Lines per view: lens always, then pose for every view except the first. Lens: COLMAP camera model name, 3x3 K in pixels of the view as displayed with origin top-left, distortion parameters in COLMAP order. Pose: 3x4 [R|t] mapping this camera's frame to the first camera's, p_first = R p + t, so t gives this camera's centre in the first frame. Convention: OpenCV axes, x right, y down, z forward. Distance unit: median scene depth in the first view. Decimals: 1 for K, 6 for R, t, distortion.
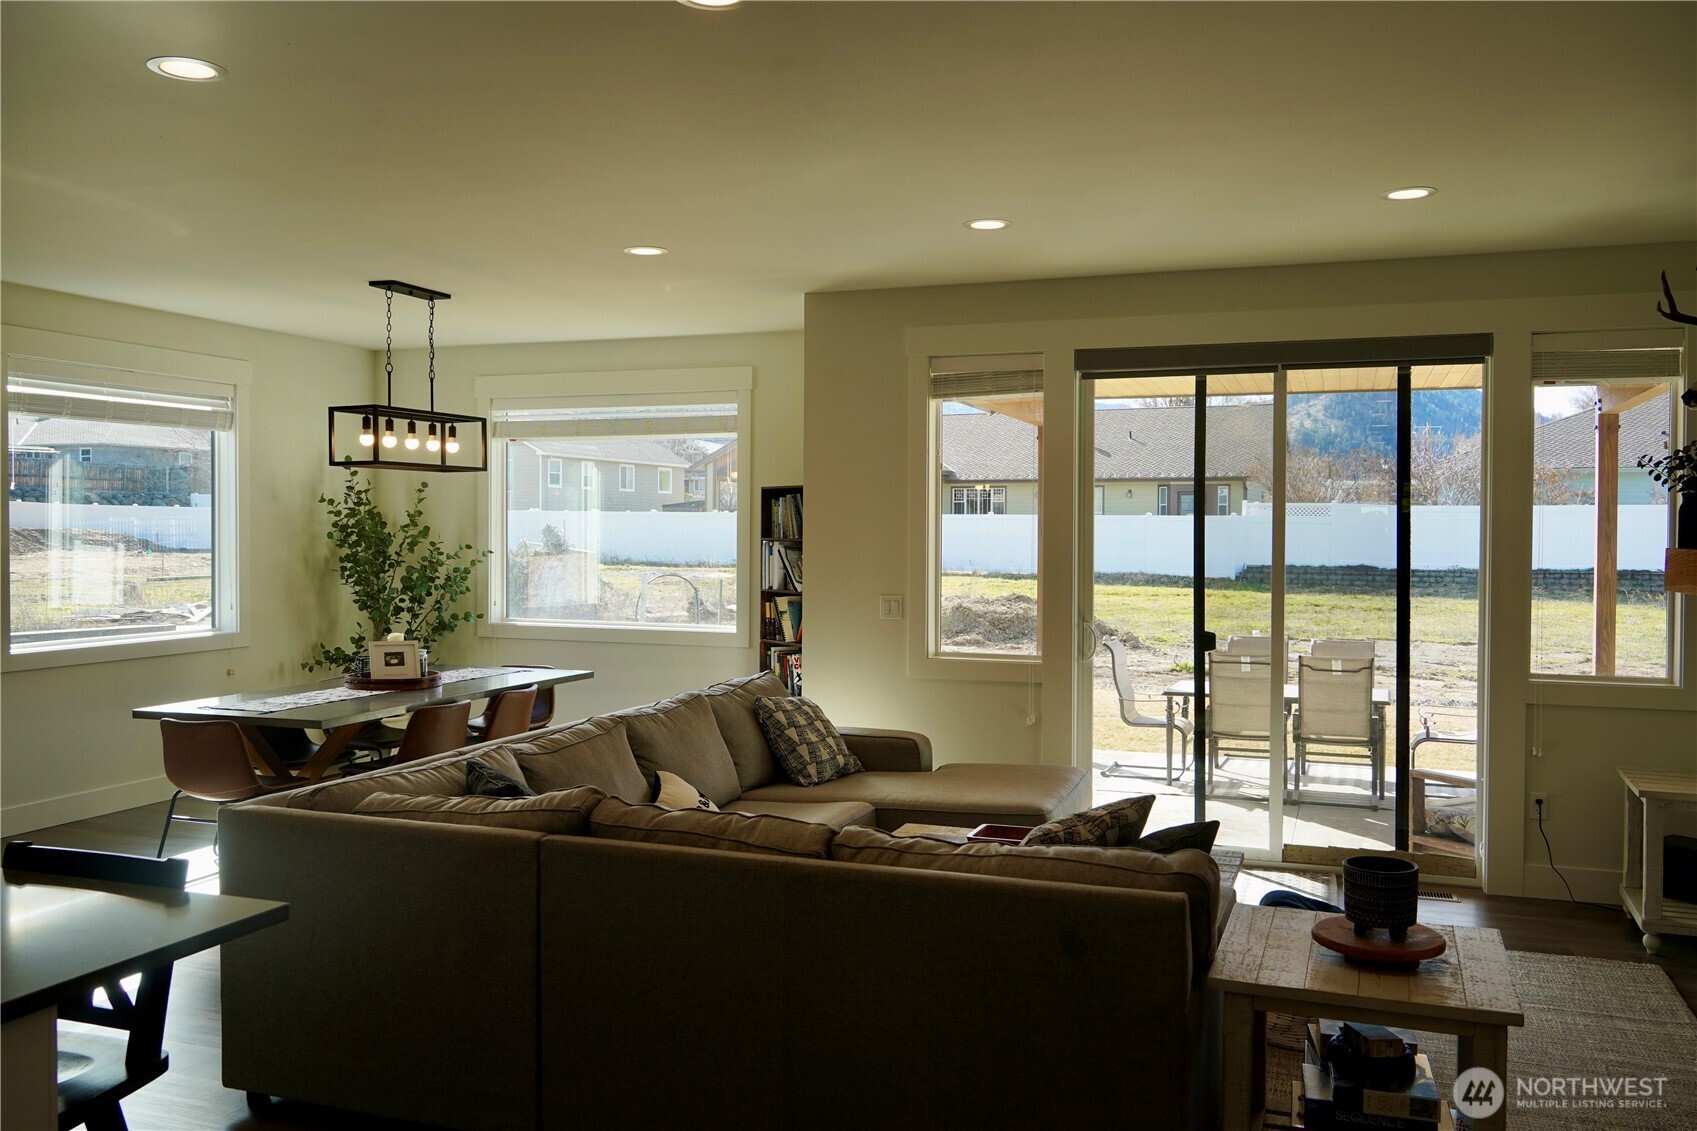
lens RADIAL K [[1368.4, 0, 851.6], [0, 1368.4, 556.3], [0, 0, 1]] dist [-0.014109, 0.020156]
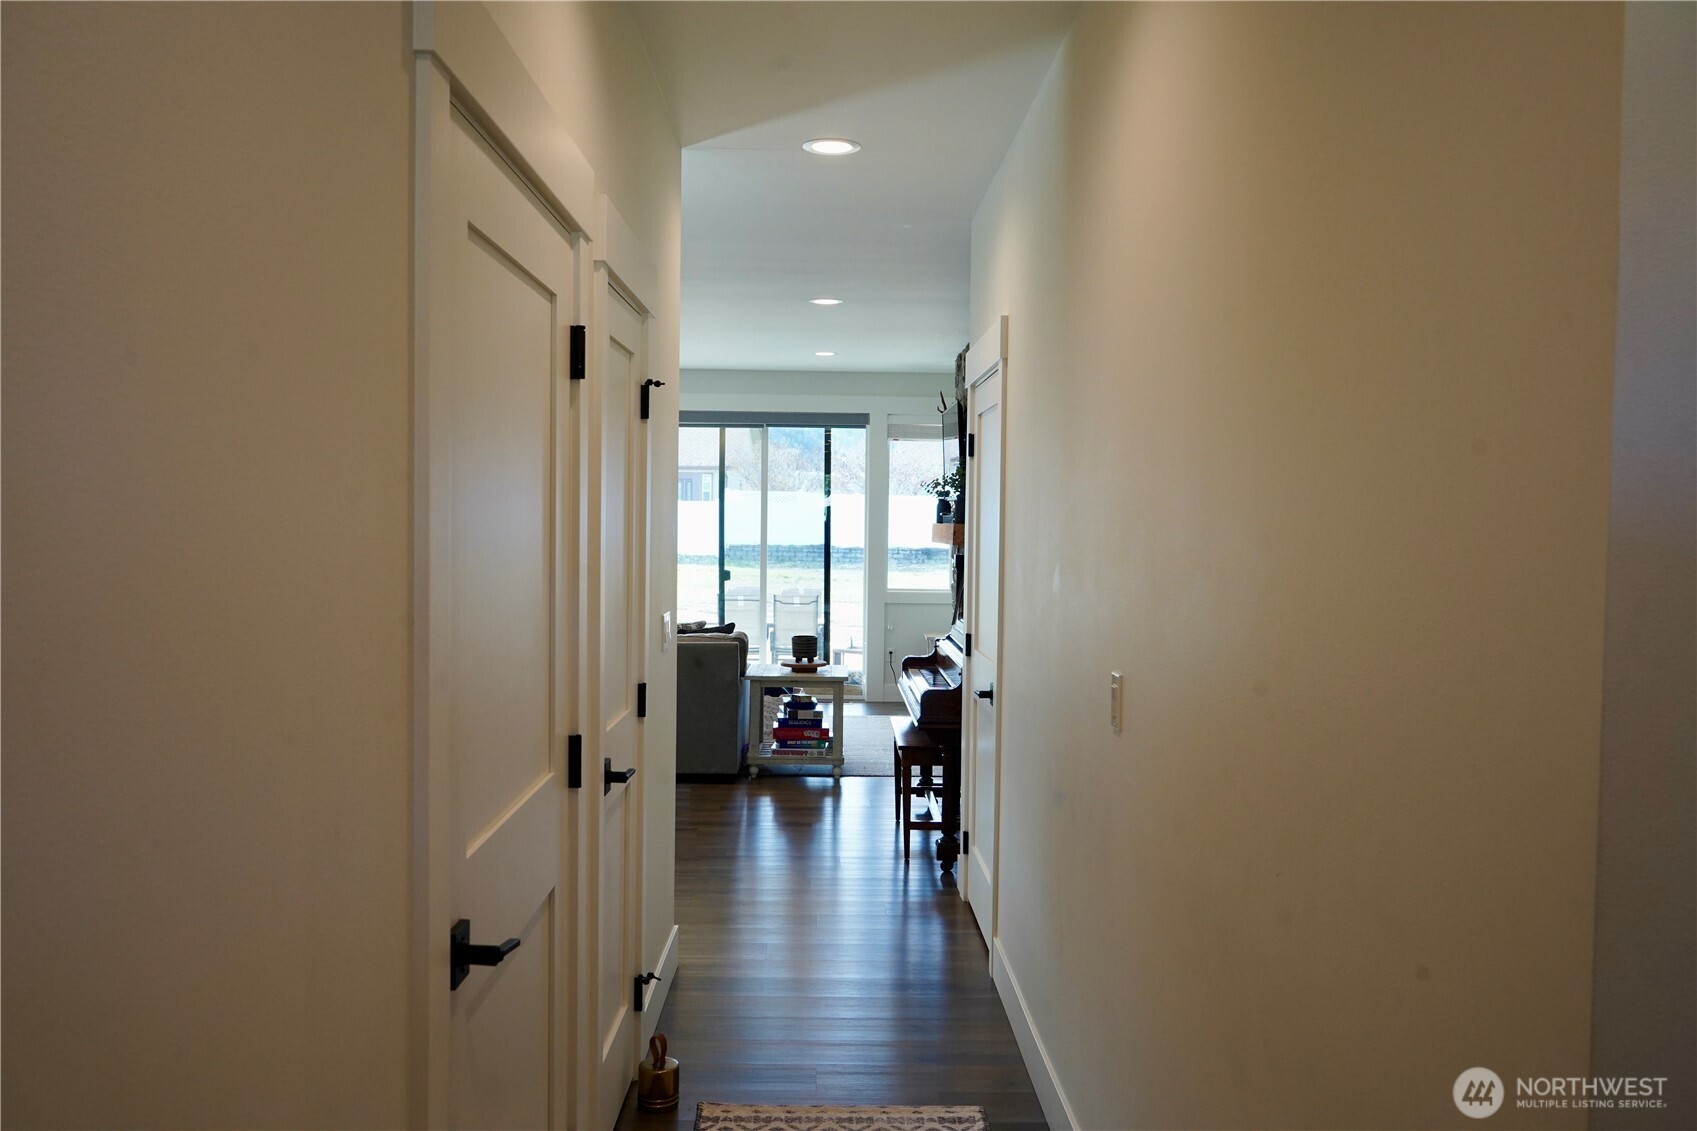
lens RADIAL K [[1368.4, 0, 836.3], [0, 1368.4, 580.7], [0, 0, 1]] dist [-0.014109, 0.020156]
pose [[0.934432, -0.008811, 0.356034, -0.200594], [-0.002112, 0.999539, 0.030280, 0.011752], [-0.356136, -0.029047, 0.933982, -0.599576]]
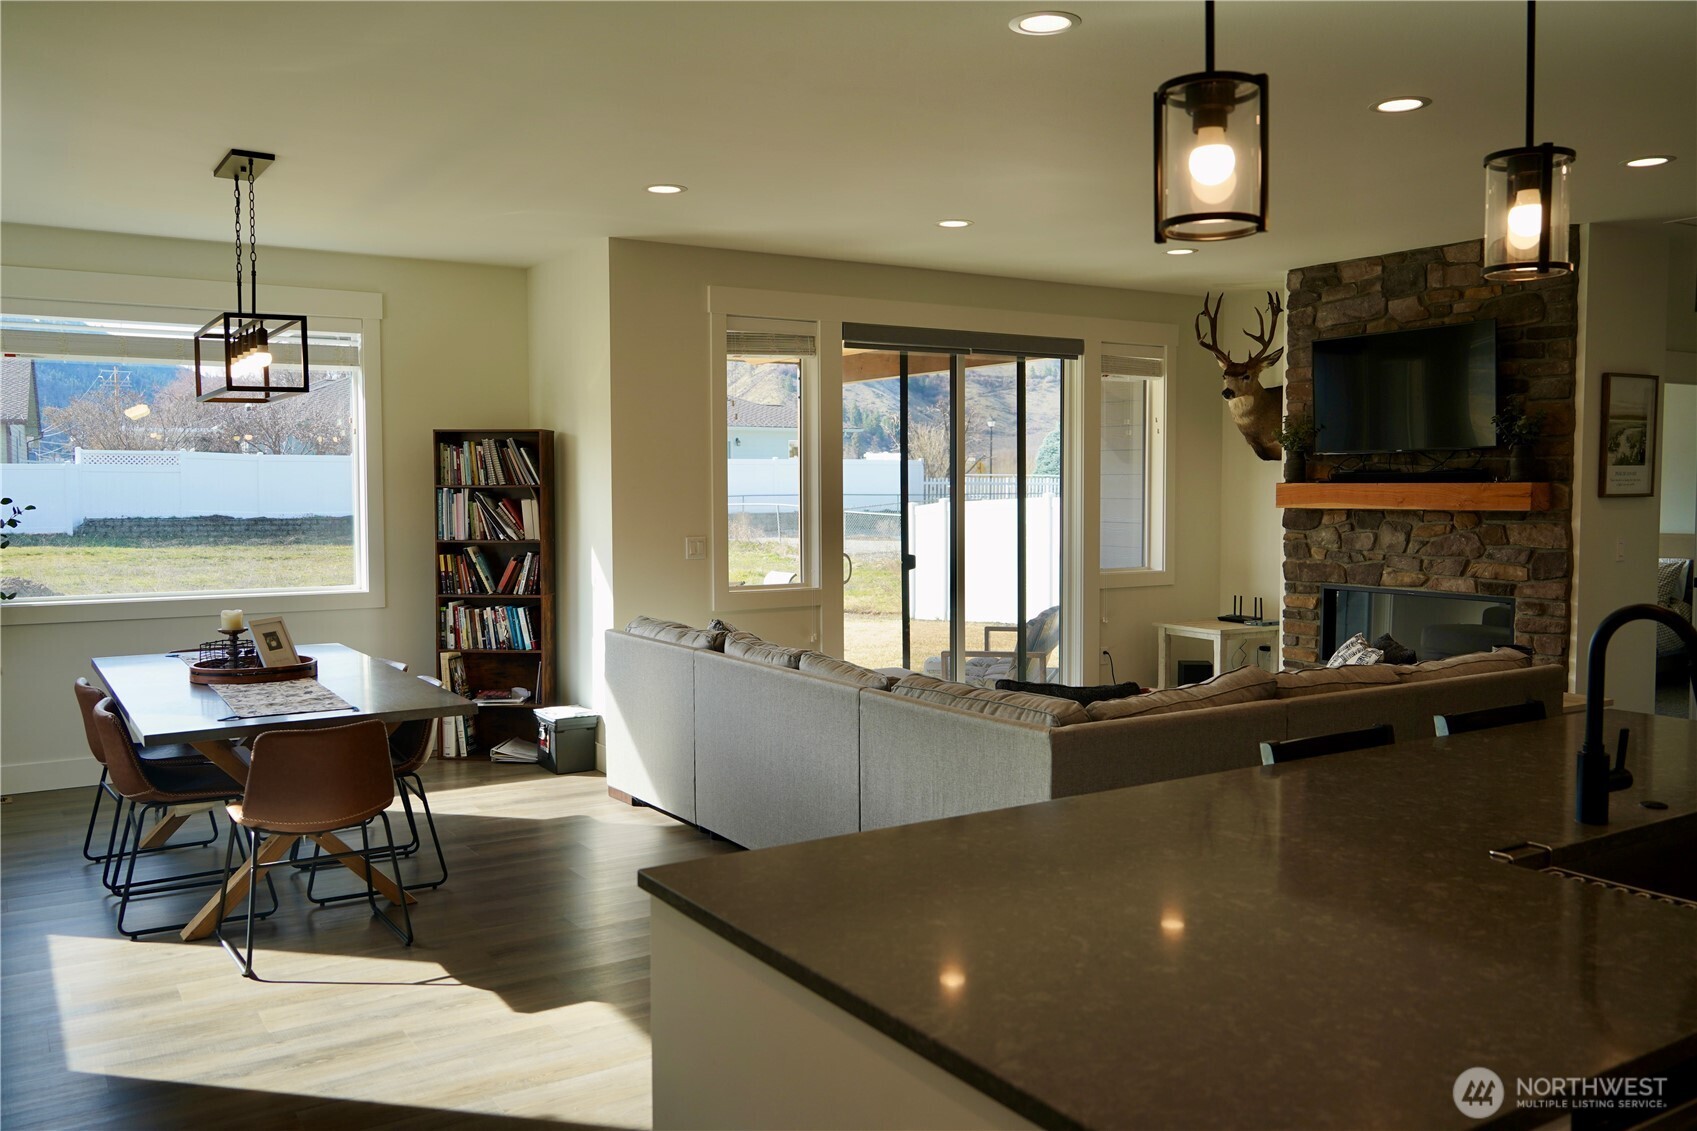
lens RADIAL K [[1368.4, 0, 866.2], [0, 1368.4, 560.9], [0, 0, 1]] dist [-0.014109, 0.020156]
pose [[0.601019, -0.052513, 0.797507, -0.637125], [0.020379, 0.998522, 0.050391, -0.003064], [-0.798975, -0.014033, 0.601201, 0.217528]]
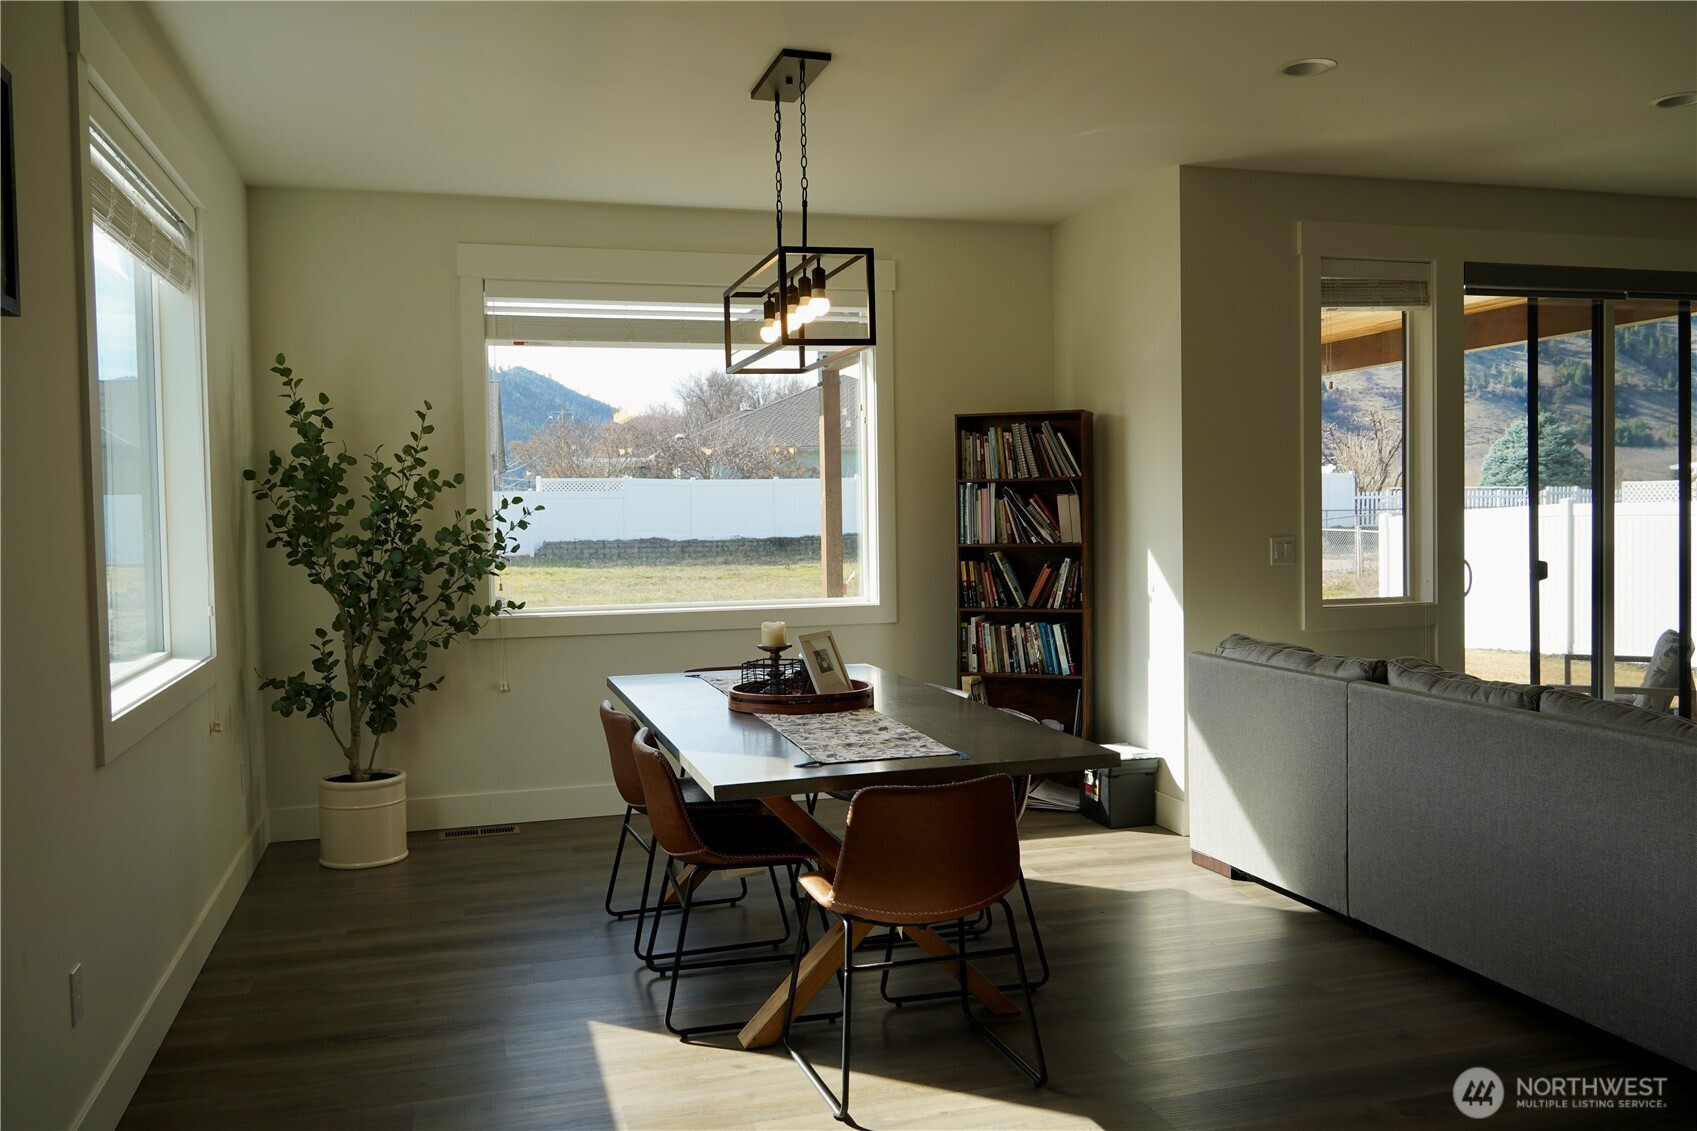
lens RADIAL K [[1368.4, 0, 860.2], [0, 1368.4, 559.8], [0, 0, 1]] dist [-0.014109, 0.020156]
pose [[0.801763, -0.040976, 0.596235, -0.588495], [0.032371, 0.999160, 0.025137, 0.011134], [-0.596764, -0.000854, 0.802416, 0.409391]]
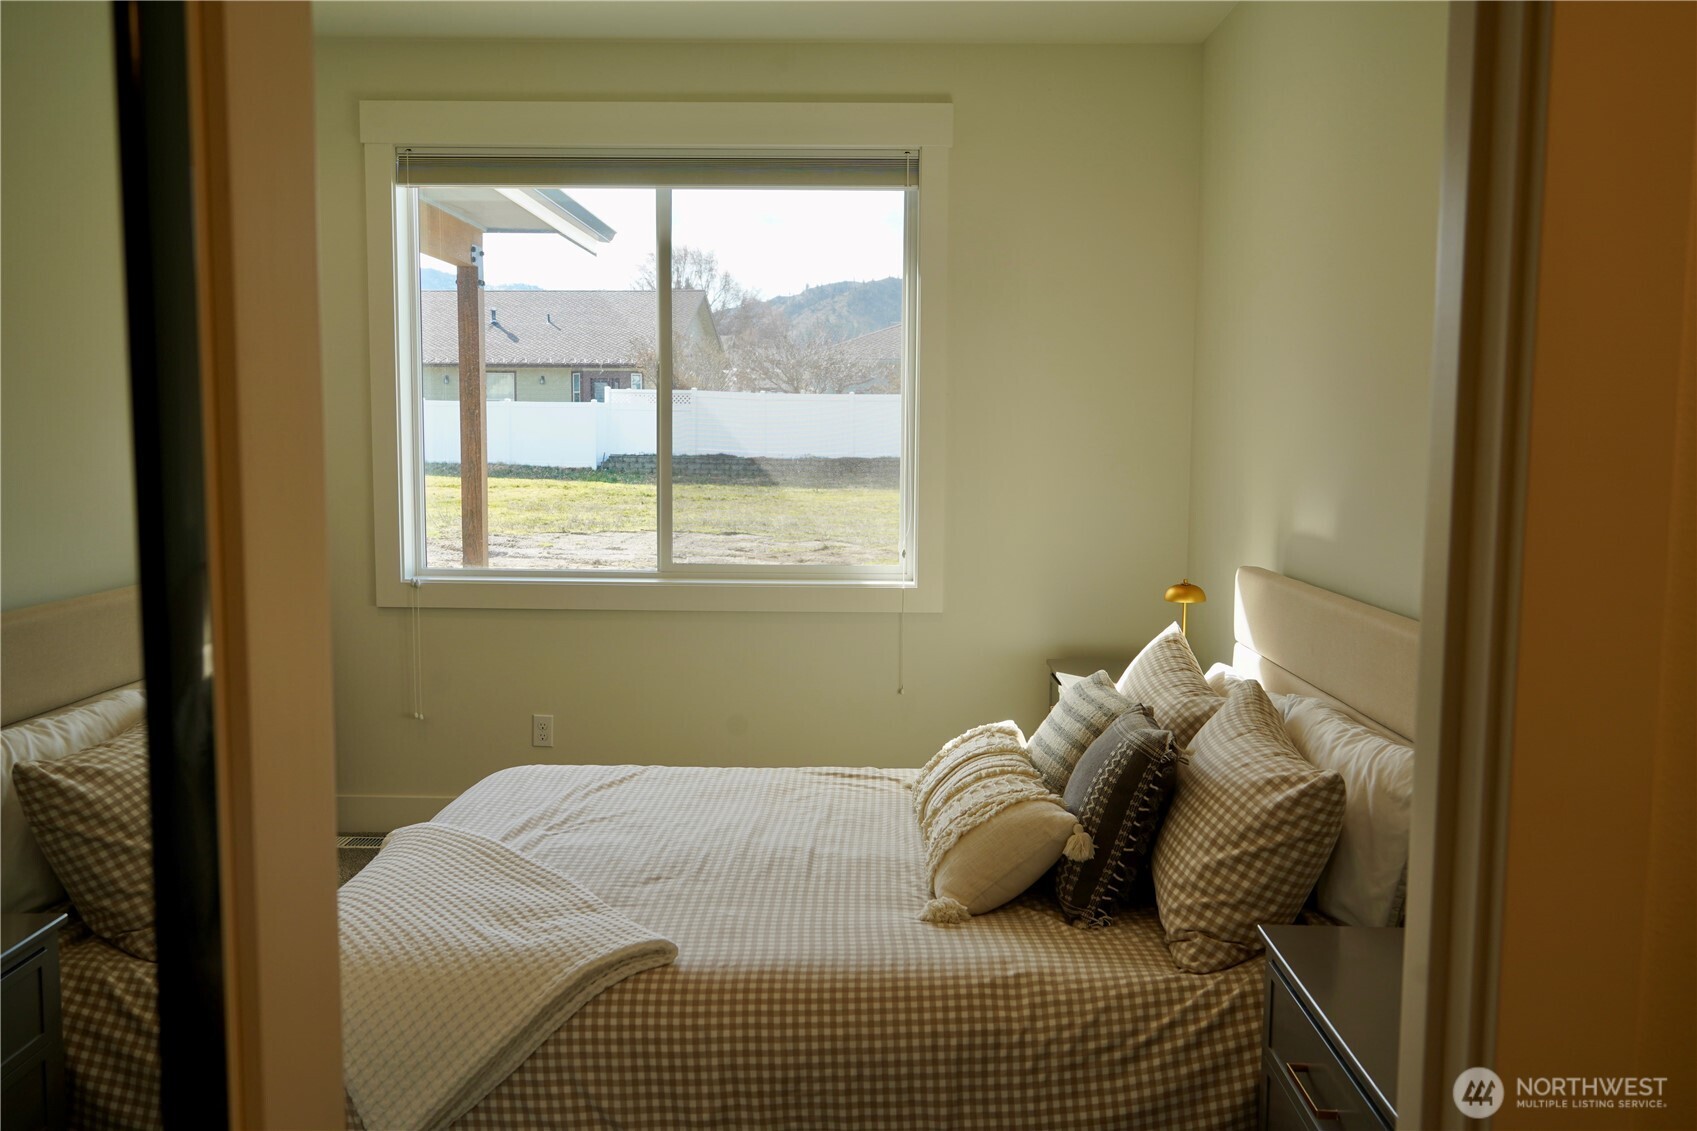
lens RADIAL K [[1368.4, 0, 849.6], [0, 1368.4, 578.3], [0, 0, 1]] dist [-0.014109, 0.020156]
pose [[0.949855, -0.031347, 0.311115, 0.763959], [0.002039, 0.995562, 0.094086, 0.016267], [-0.312684, -0.088734, 0.945703, 0.143370]]
